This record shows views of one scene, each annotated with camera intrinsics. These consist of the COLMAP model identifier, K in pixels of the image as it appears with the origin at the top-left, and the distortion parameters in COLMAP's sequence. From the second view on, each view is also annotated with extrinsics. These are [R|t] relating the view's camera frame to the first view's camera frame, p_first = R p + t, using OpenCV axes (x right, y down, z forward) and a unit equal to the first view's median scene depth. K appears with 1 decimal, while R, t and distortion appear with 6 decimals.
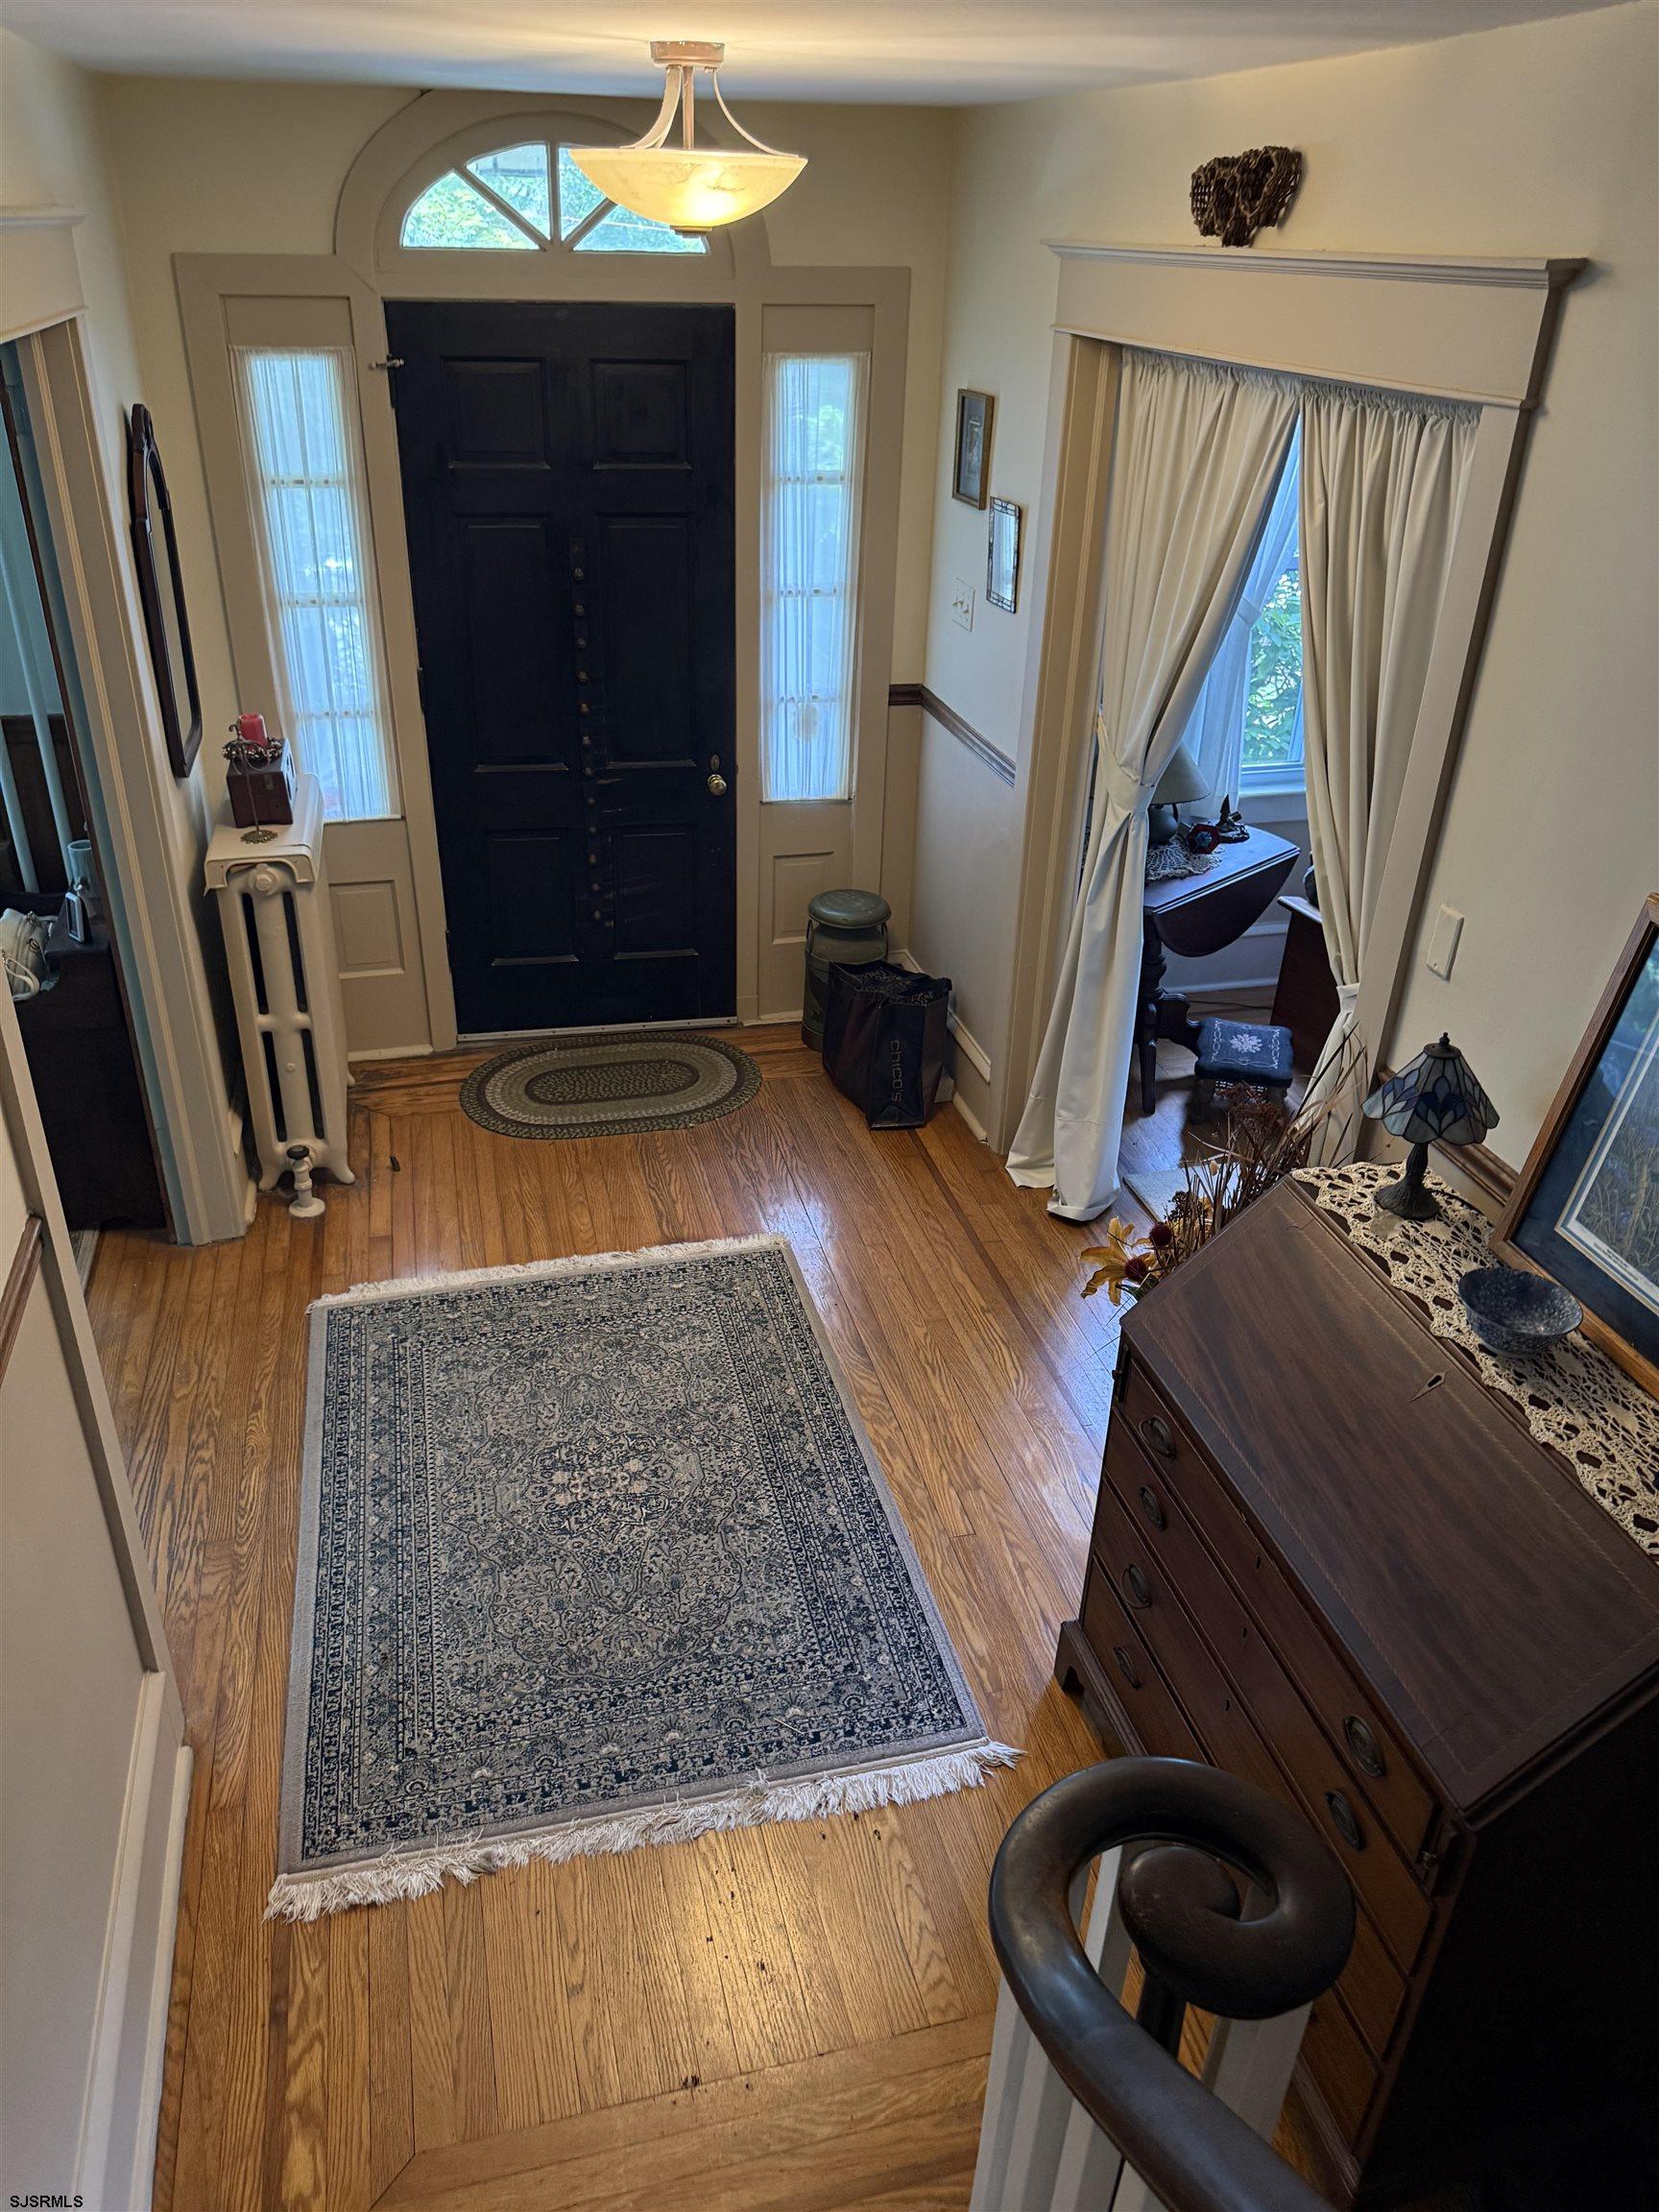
lens RADIAL K [[1569.3, 0, 829.5], [0, 1569.3, 1106.0], [0, 0, 1]] dist [0.112550, -0.133476]
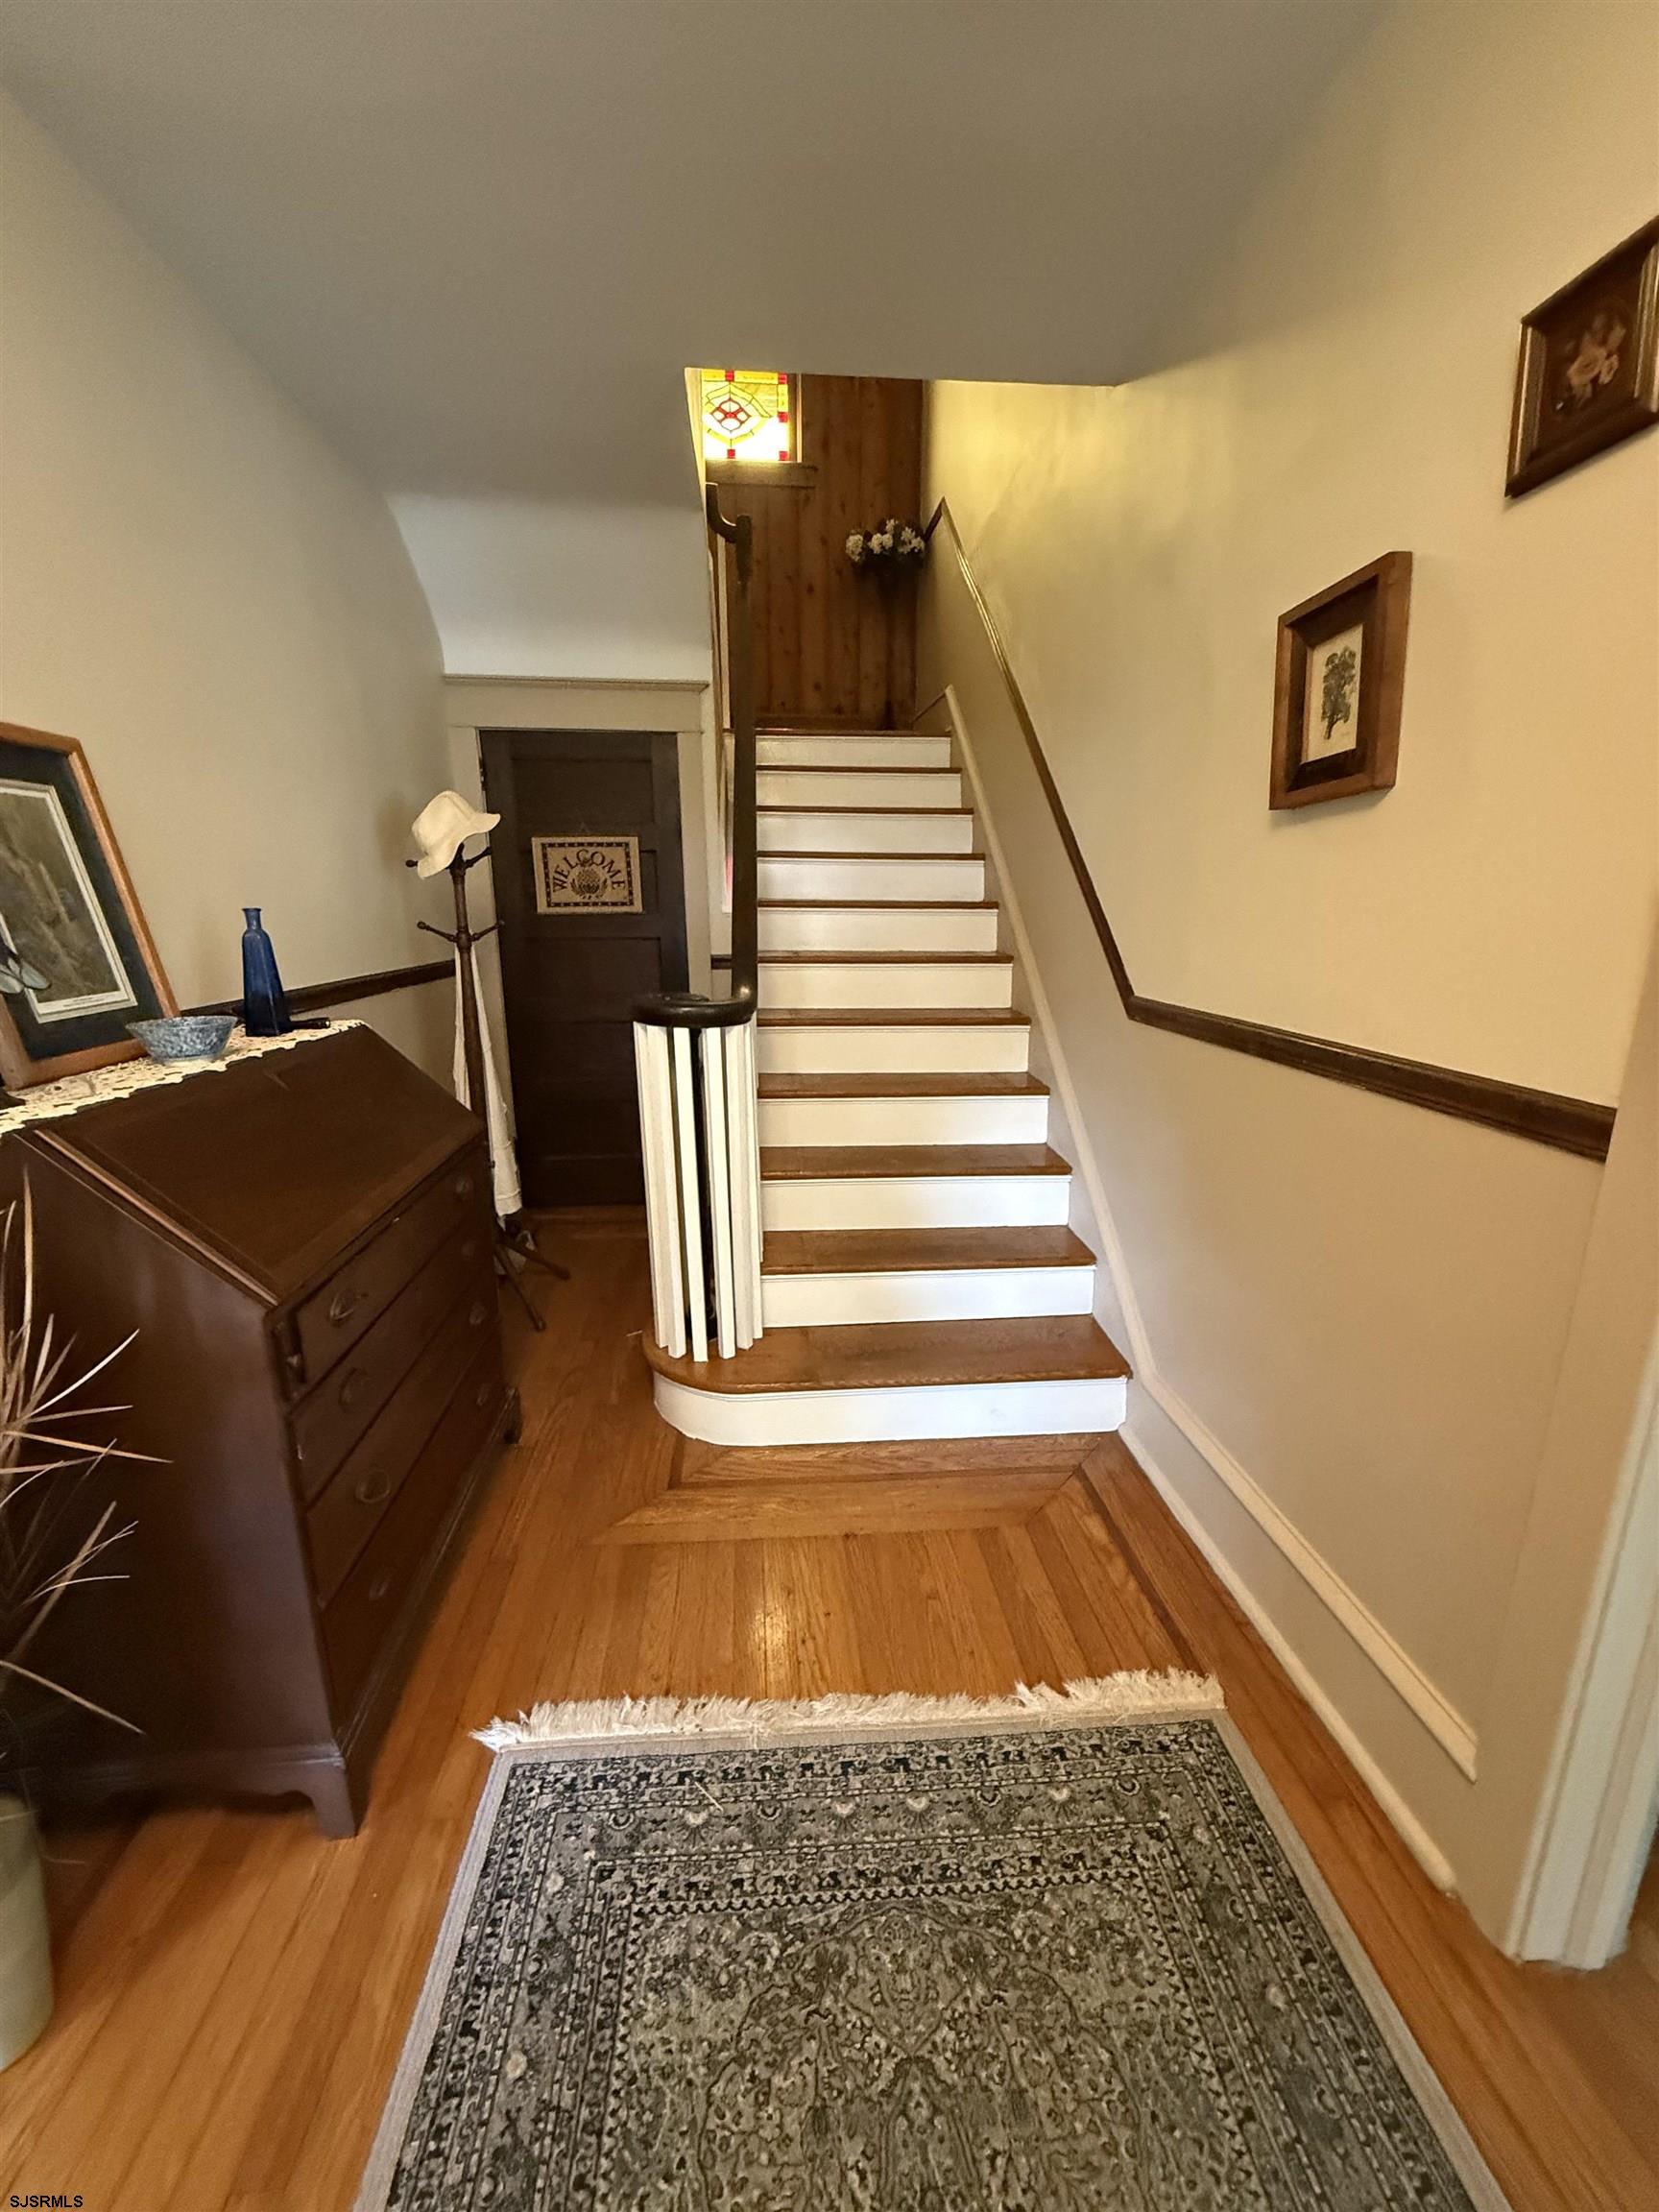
lens RADIAL K [[877.4, 0, 829.9], [0, 877.4, 1100.5], [0, 0, 1]] dist [-0.002214, 0.000251]
pose [[-0.985489, -0.058139, 0.159472, -0.141745], [0.063732, 0.744033, 0.665097, -0.193563], [-0.157321, 0.665609, -0.729531, 1.078391]]
